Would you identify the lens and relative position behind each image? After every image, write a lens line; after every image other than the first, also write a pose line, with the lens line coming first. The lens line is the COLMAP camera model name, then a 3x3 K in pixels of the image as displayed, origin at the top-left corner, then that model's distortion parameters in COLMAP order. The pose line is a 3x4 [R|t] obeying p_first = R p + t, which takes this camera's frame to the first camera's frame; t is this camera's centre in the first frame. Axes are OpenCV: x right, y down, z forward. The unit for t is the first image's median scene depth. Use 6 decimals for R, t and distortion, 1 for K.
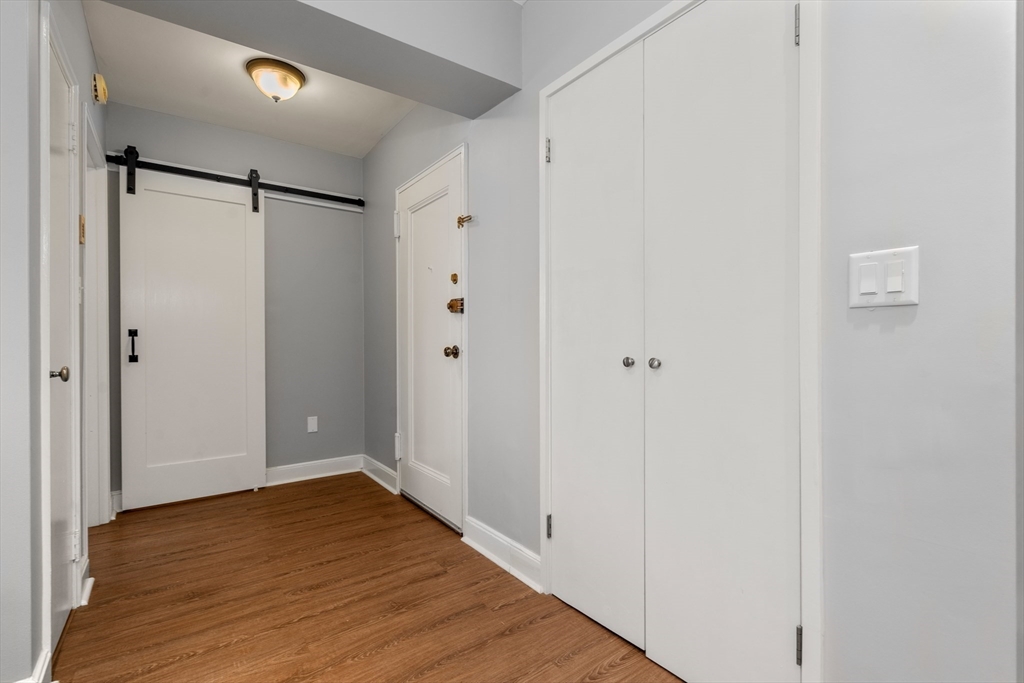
lens RADIAL K [[466.2, 0, 514.0], [0, 466.2, 343.0], [0, 0, 1]] dist [-0.002259, -0.000136]
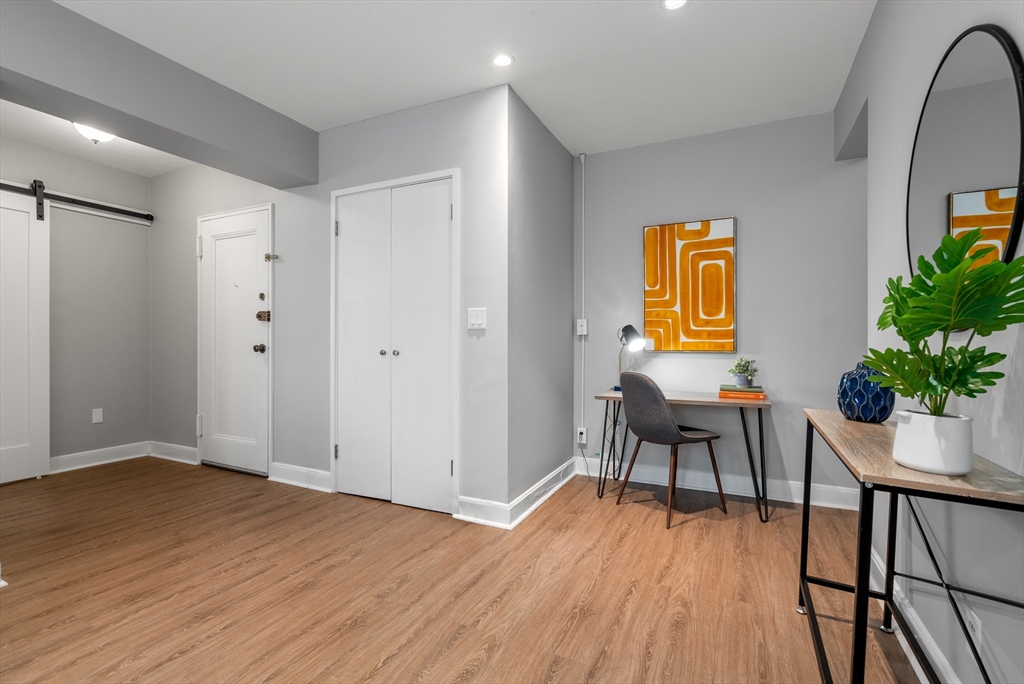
lens RADIAL K [[473.3, 0, 506.3], [0, 473.3, 341.6], [0, 0, 1]] dist [-0.000633, 0.000092]
pose [[0.889905, 0.004422, 0.456124, -0.125520], [-0.003584, 0.999990, -0.002703, -0.000848], [-0.456132, 0.000771, 0.889912, -0.633309]]
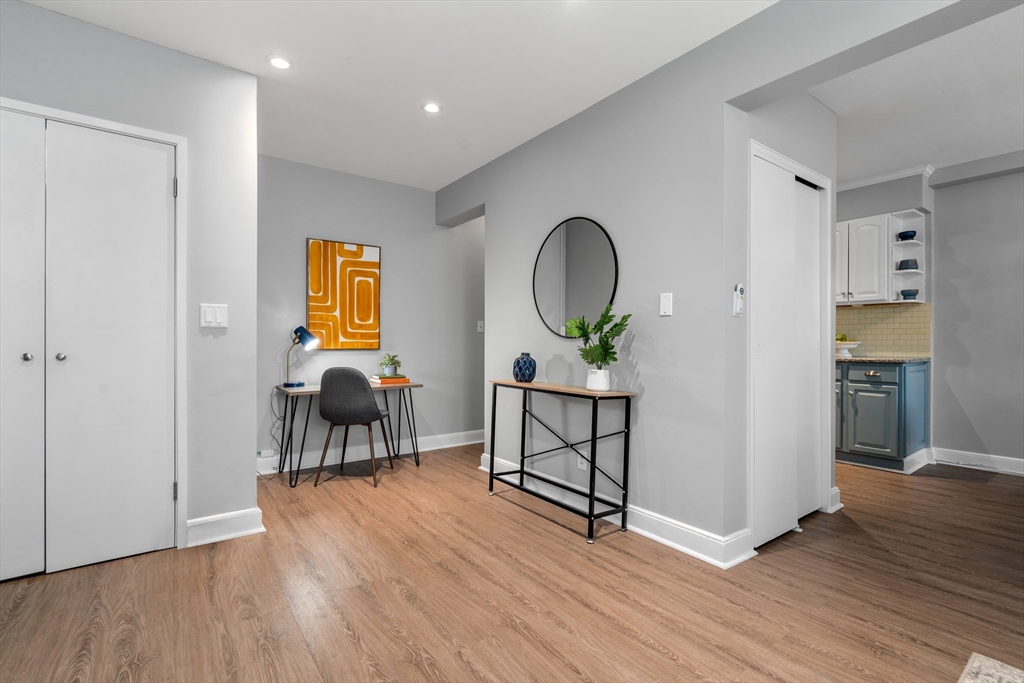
lens RADIAL K [[466.2, 0, 514.0], [0, 466.2, 343.0], [0, 0, 1]] dist [-0.002259, -0.000136]
pose [[-0.003327, 0.001316, 0.999994, -0.685299], [-0.000332, 0.999999, -0.001317, 0.001264], [-0.999994, -0.000336, -0.003326, -0.228807]]
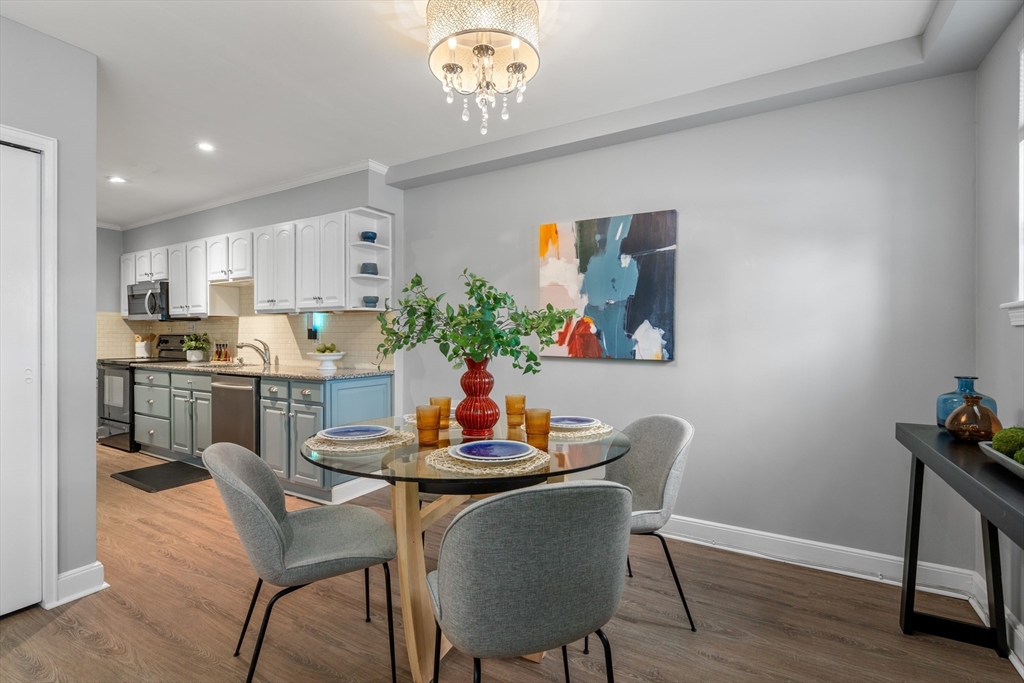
lens RADIAL K [[469.8, 0, 508.6], [0, 469.8, 339.7], [0, 0, 1]] dist [-0.002027, -0.000514]
pose [[-0.388875, -0.002676, 0.921287, -0.606740], [0.001763, 0.999992, 0.003649, -0.056285], [-0.921289, 0.003043, -0.388867, -1.480594]]
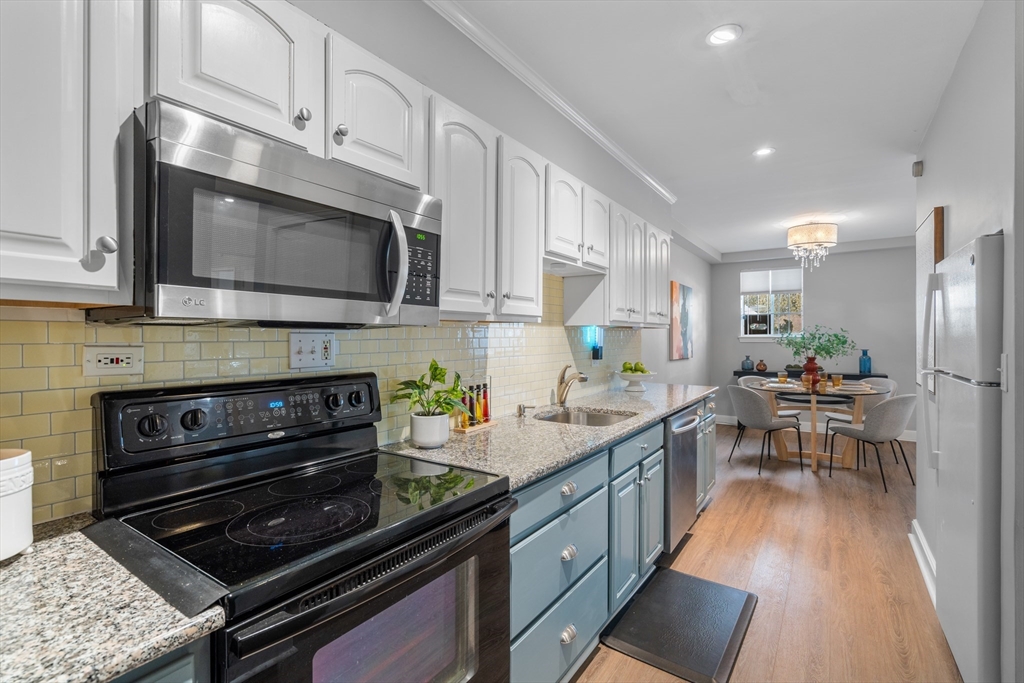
lens RADIAL K [[468.1, 0, 515.8], [0, 468.1, 333.3], [0, 0, 1]] dist [-0.003787, 0.000075]
pose [[-0.942660, 0.001223, -0.333753, 2.018527], [0.001355, 0.999999, -0.000162, -0.129940], [0.333752, -0.000605, -0.942661, -0.248826]]
